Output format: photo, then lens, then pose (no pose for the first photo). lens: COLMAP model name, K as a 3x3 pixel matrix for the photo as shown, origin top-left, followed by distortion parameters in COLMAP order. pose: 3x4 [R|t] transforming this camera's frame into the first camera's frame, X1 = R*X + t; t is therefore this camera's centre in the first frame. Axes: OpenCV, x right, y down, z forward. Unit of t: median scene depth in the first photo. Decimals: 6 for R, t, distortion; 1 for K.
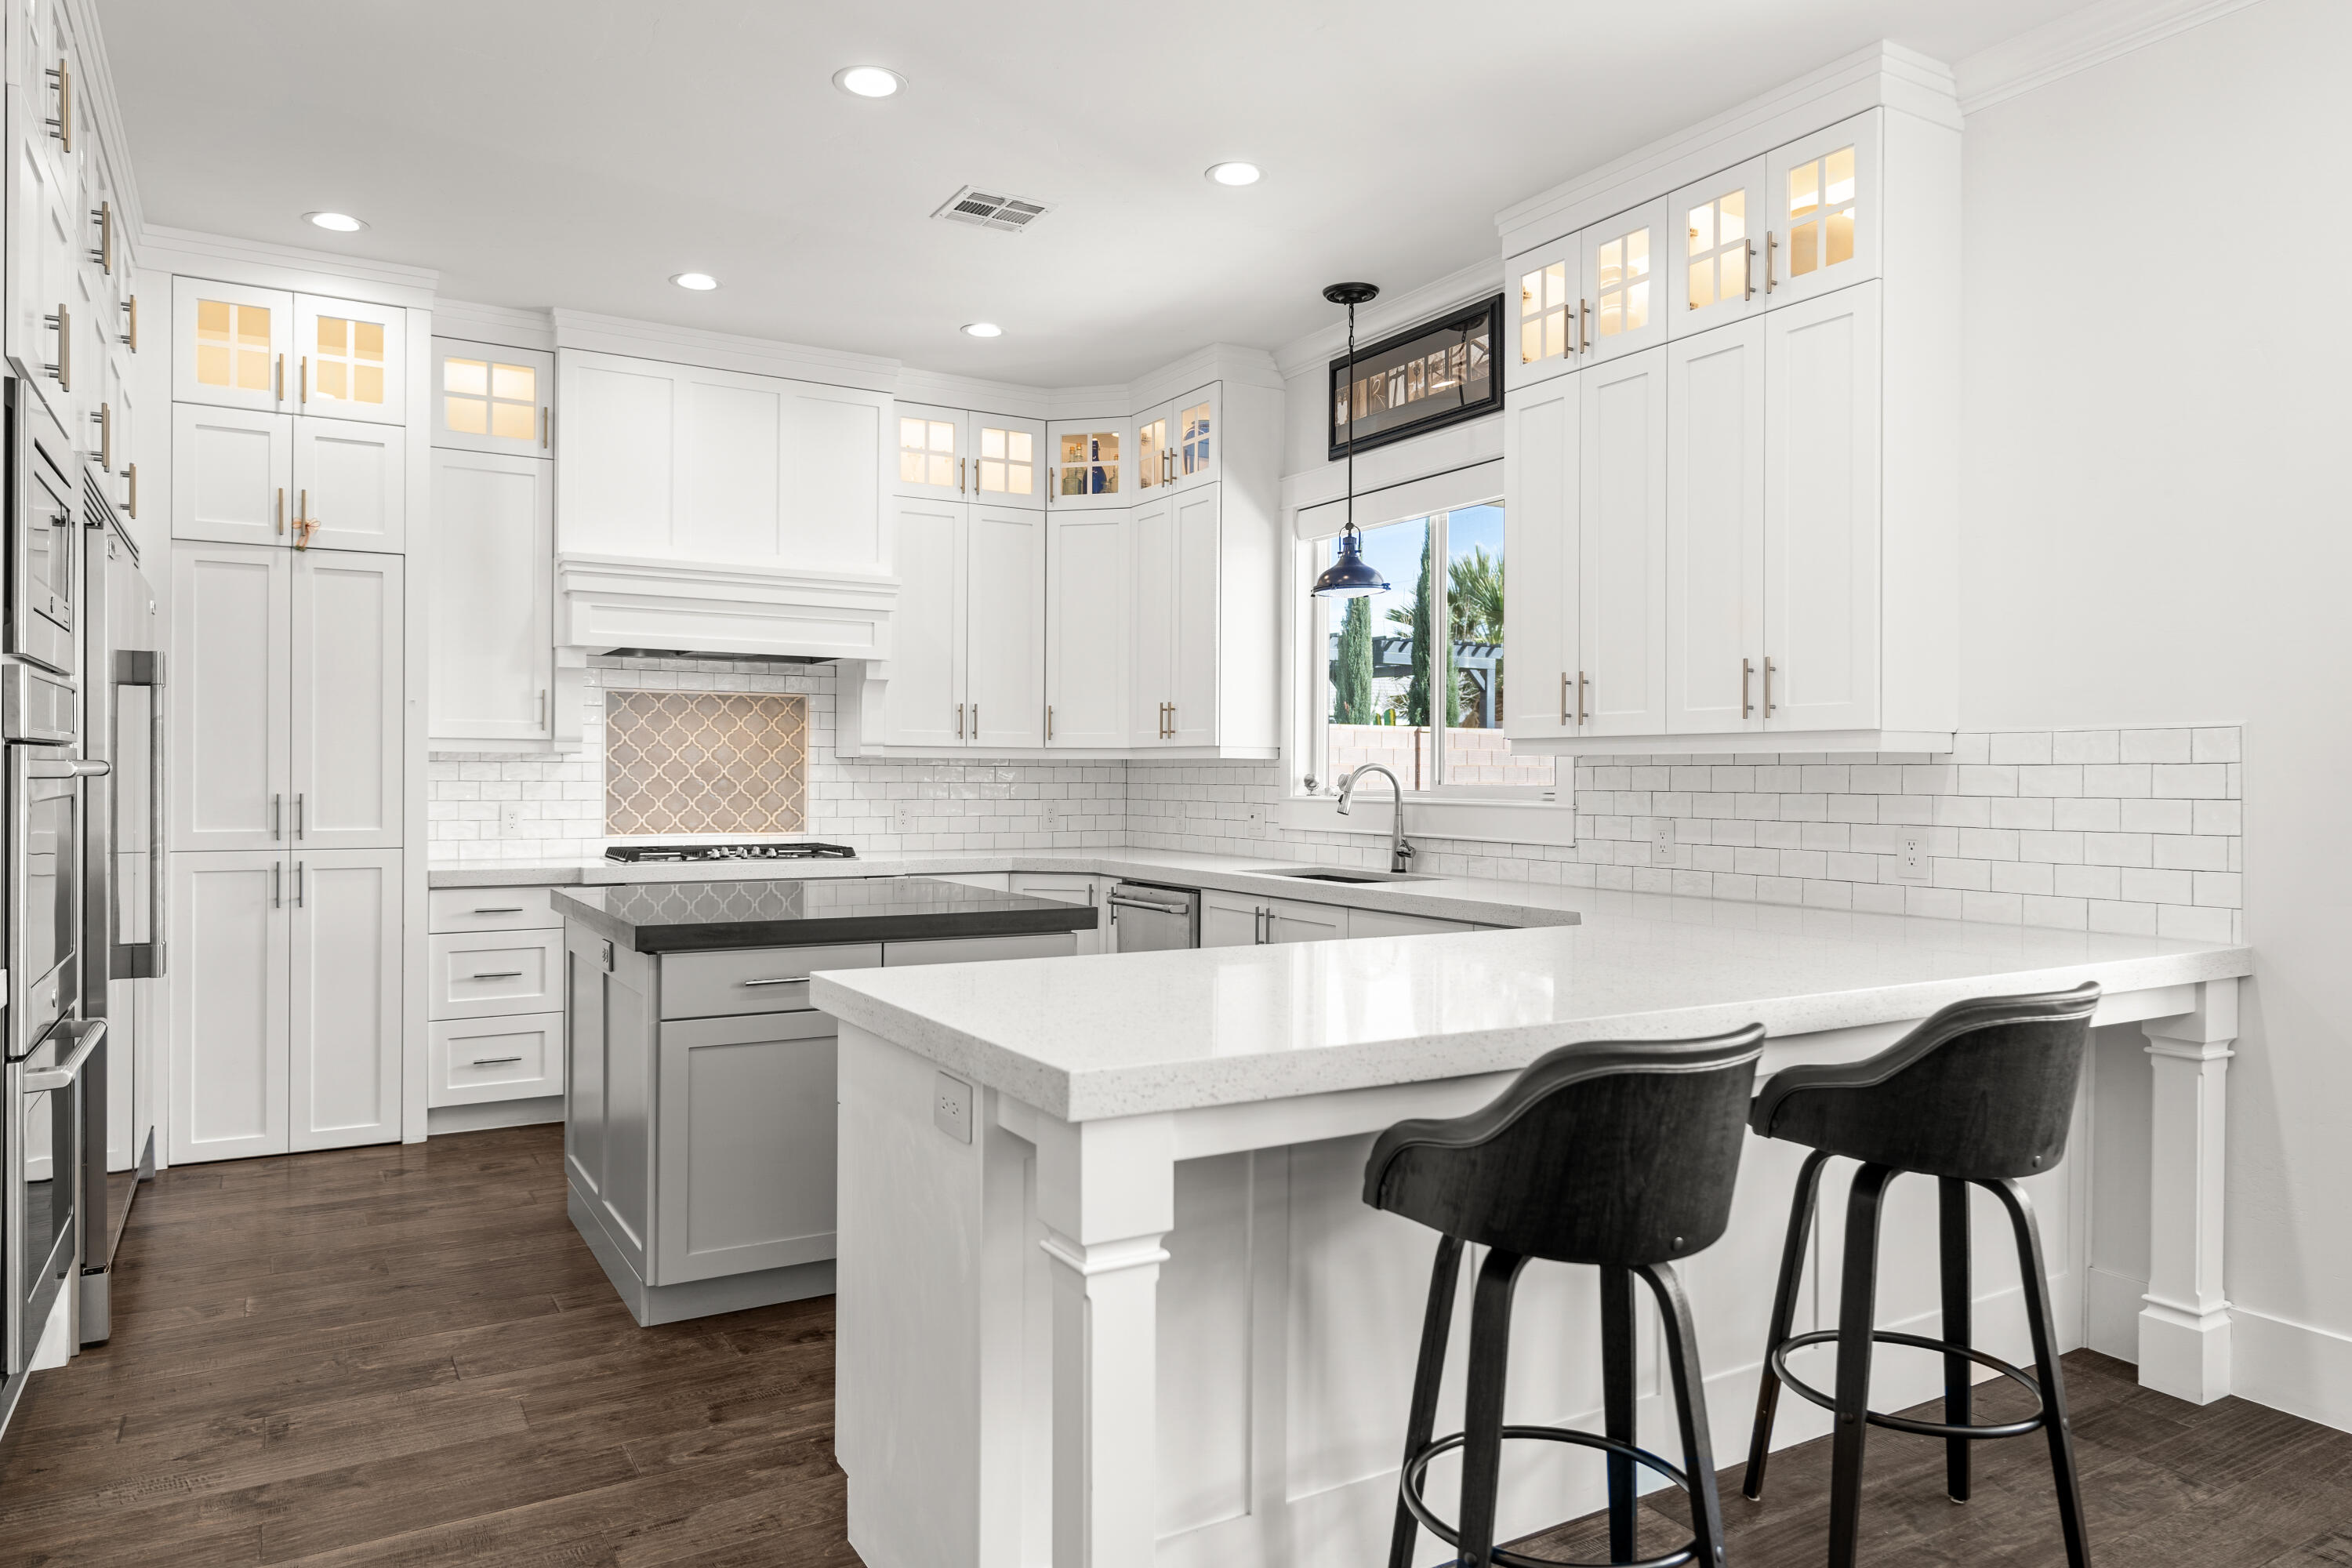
lens RADIAL K [[1520.8, 0, 1186.9], [0, 1520.8, 784.7], [0, 0, 1]] dist [0.005114, -0.005024]
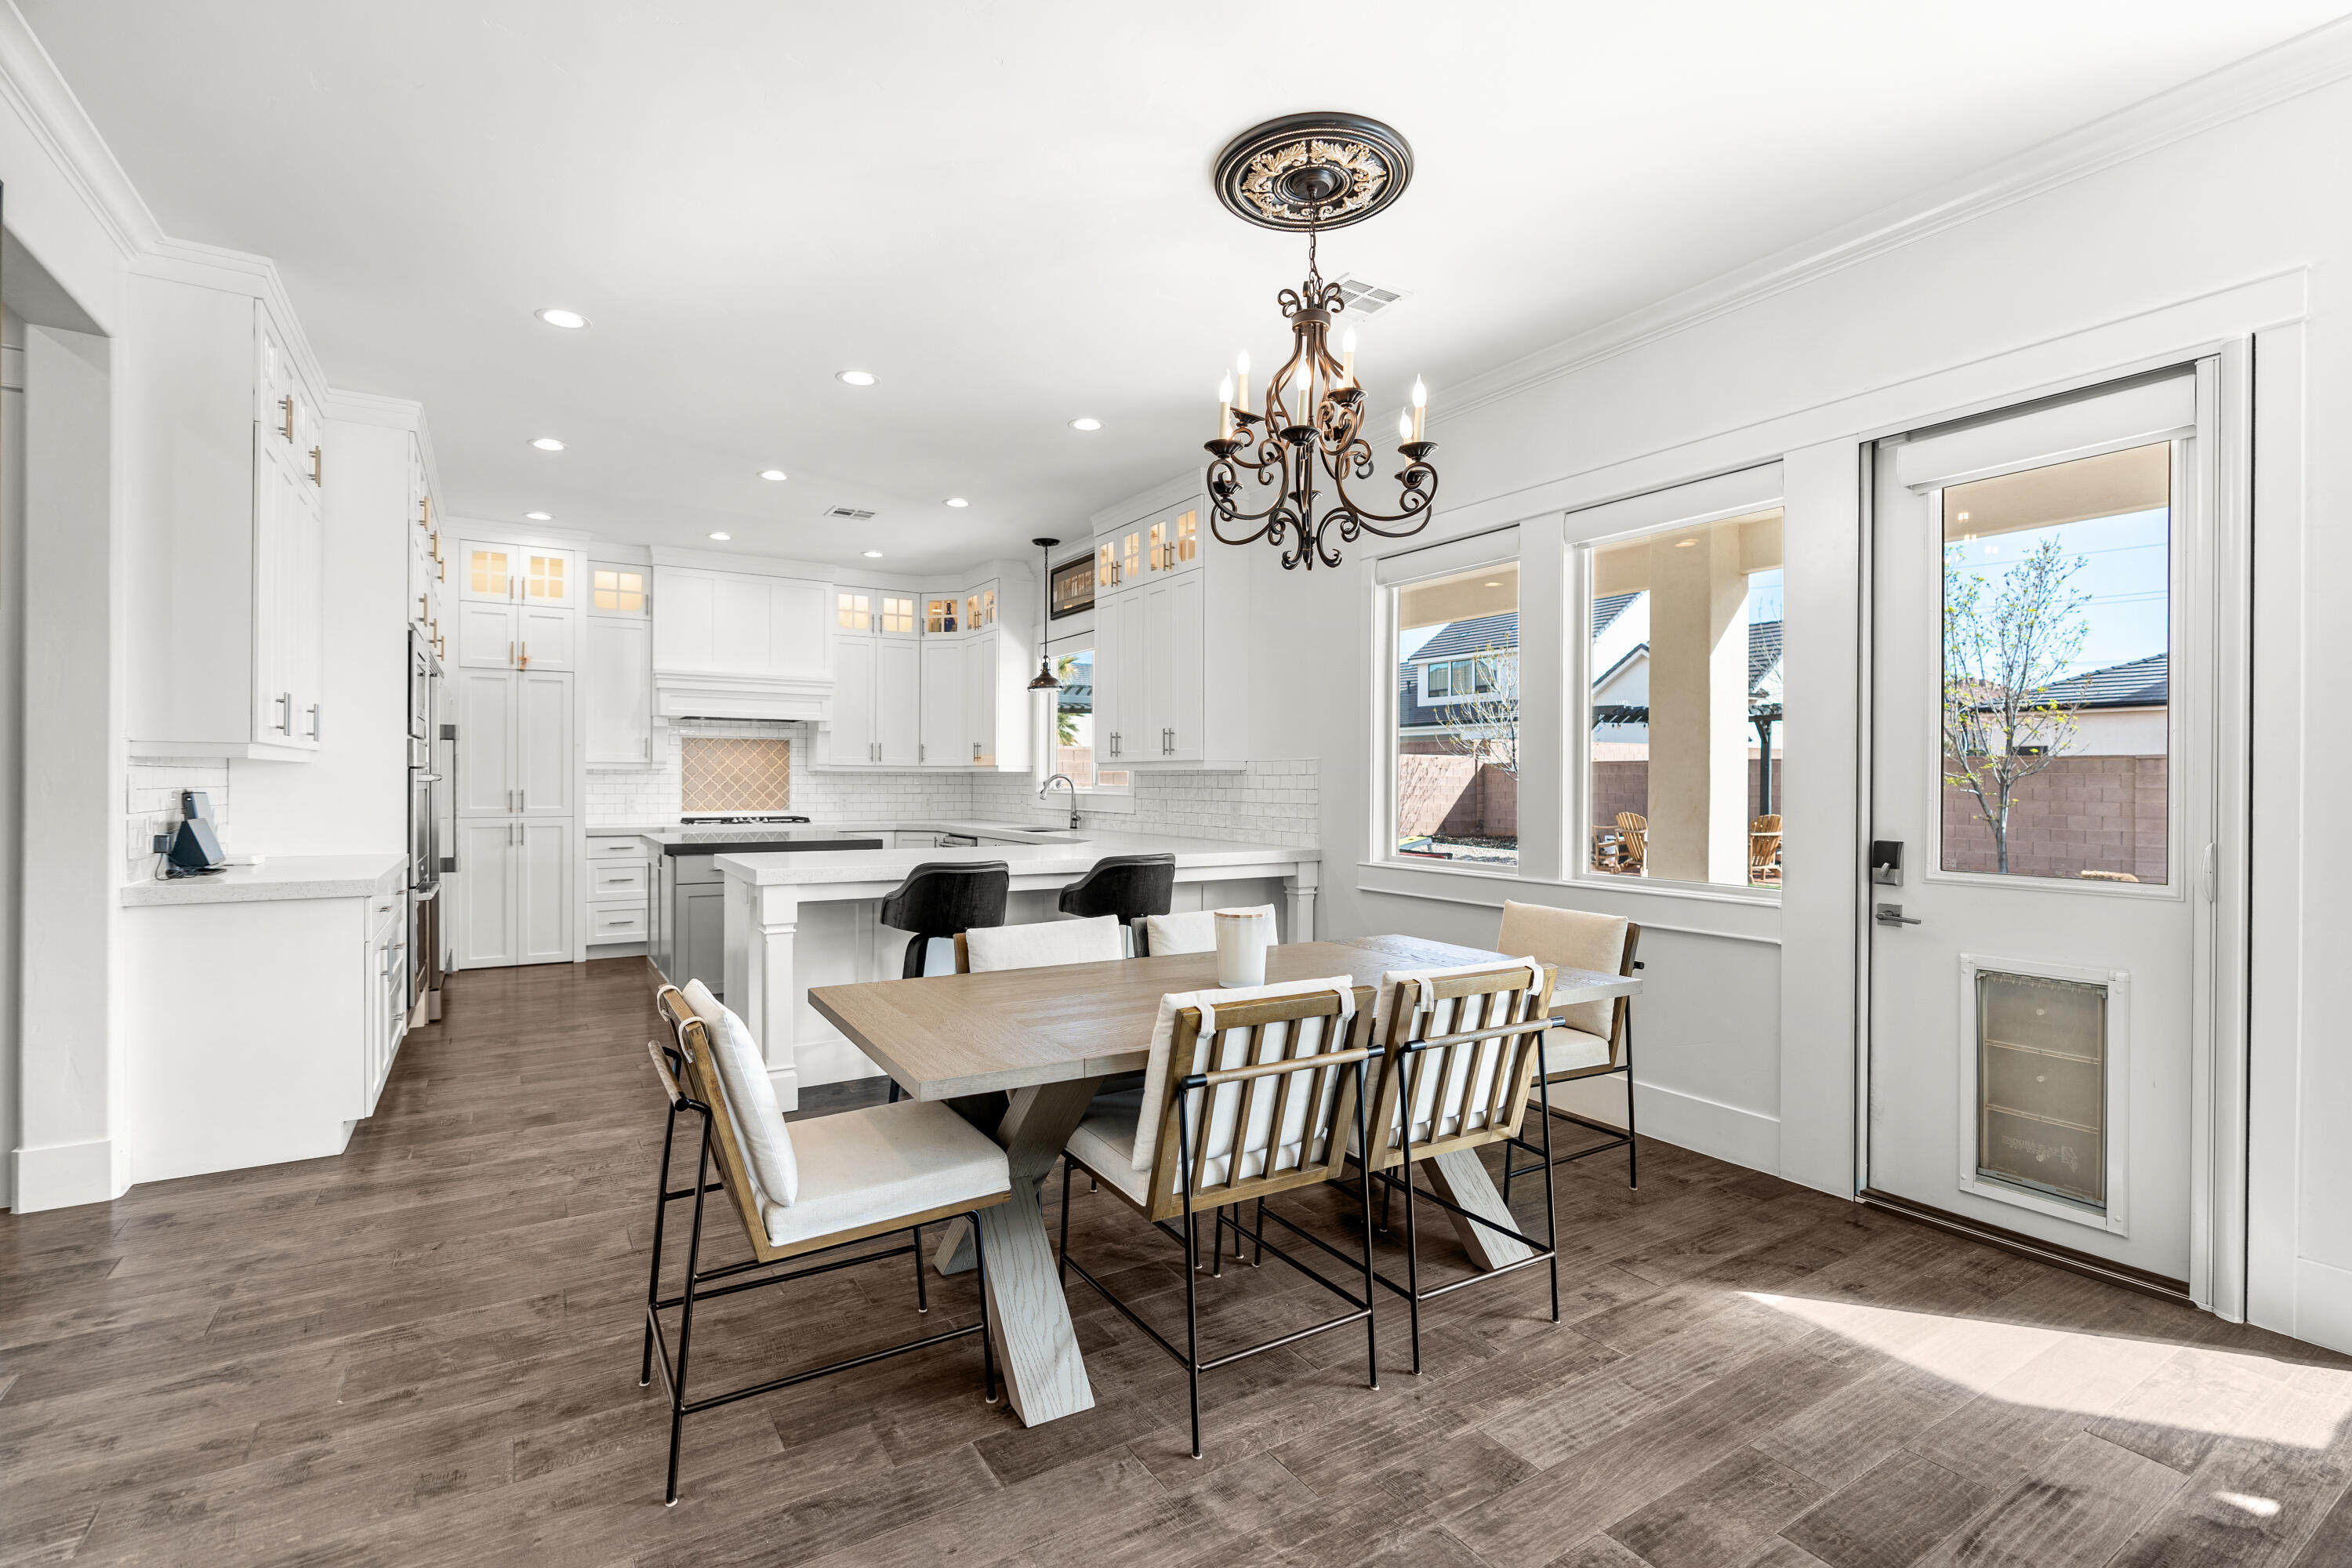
lens RADIAL K [[1080.6, 0, 1184.6], [0, 1080.6, 789.6], [0, 0, 1]] dist [-0.008228, 0.003121]
pose [[0.999756, -0.001605, 0.022051, 0.257440], [0.001572, 0.999998, 0.001504, 0.004477], [-0.022053, -0.001469, 0.999756, -0.436614]]
